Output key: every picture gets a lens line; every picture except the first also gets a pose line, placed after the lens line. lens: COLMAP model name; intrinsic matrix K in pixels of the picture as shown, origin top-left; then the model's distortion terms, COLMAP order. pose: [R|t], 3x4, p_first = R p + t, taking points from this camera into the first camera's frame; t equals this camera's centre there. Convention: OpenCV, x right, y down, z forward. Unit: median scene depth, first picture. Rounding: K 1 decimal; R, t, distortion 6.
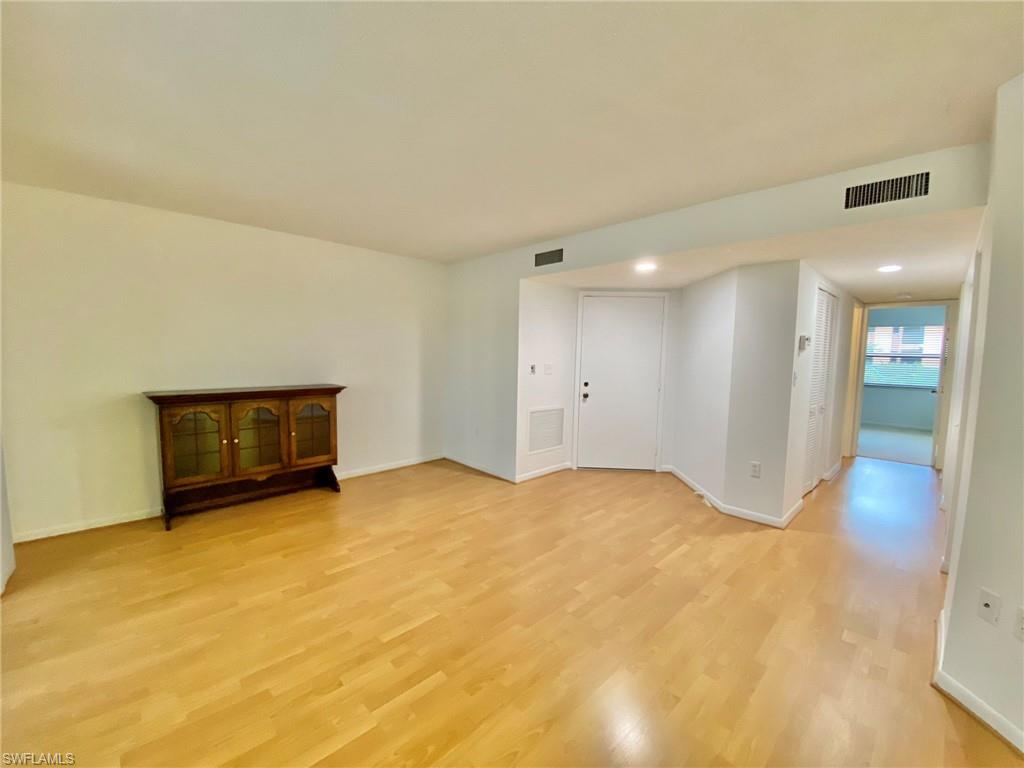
lens RADIAL K [[411.2, 0, 510.2], [0, 411.2, 384.7], [0, 0, 1]] dist [0.022986, -0.022309]
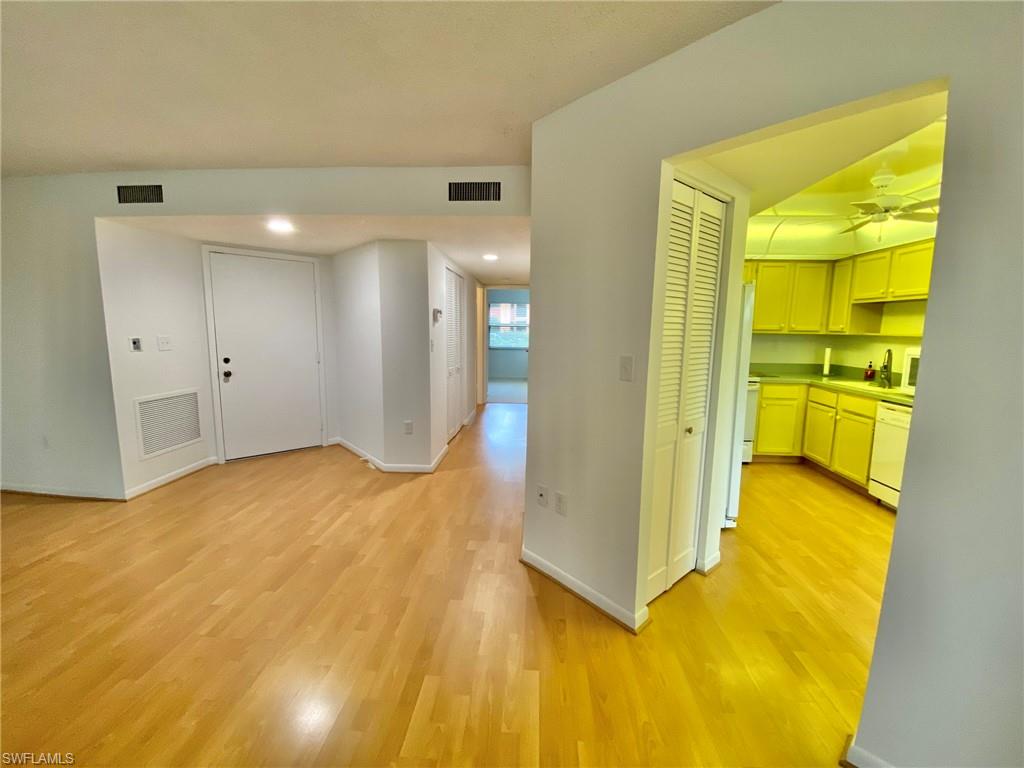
lens RADIAL K [[411.2, 0, 510.2], [0, 411.2, 384.7], [0, 0, 1]] dist [0.022986, -0.022309]
pose [[0.736367, -0.100009, 0.669150, 0.054221], [0.052659, 0.994486, 0.090685, 0.002135], [-0.674530, -0.031540, 0.737573, -0.010221]]
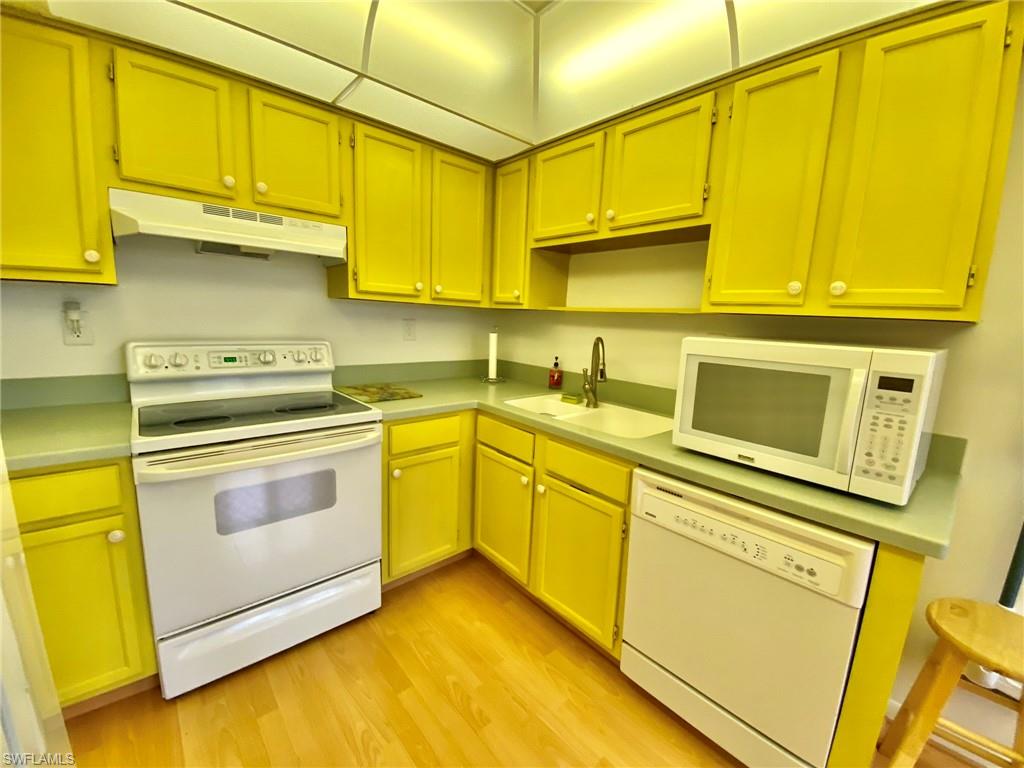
lens RADIAL K [[411.2, 0, 510.2], [0, 411.2, 384.7], [0, 0, 1]] dist [0.022986, -0.022309]
pose [[0.037793, -0.181092, 0.982740, 0.614913], [0.039332, 0.982950, 0.179618, 0.012187], [-0.998511, 0.031864, 0.044271, 0.133890]]
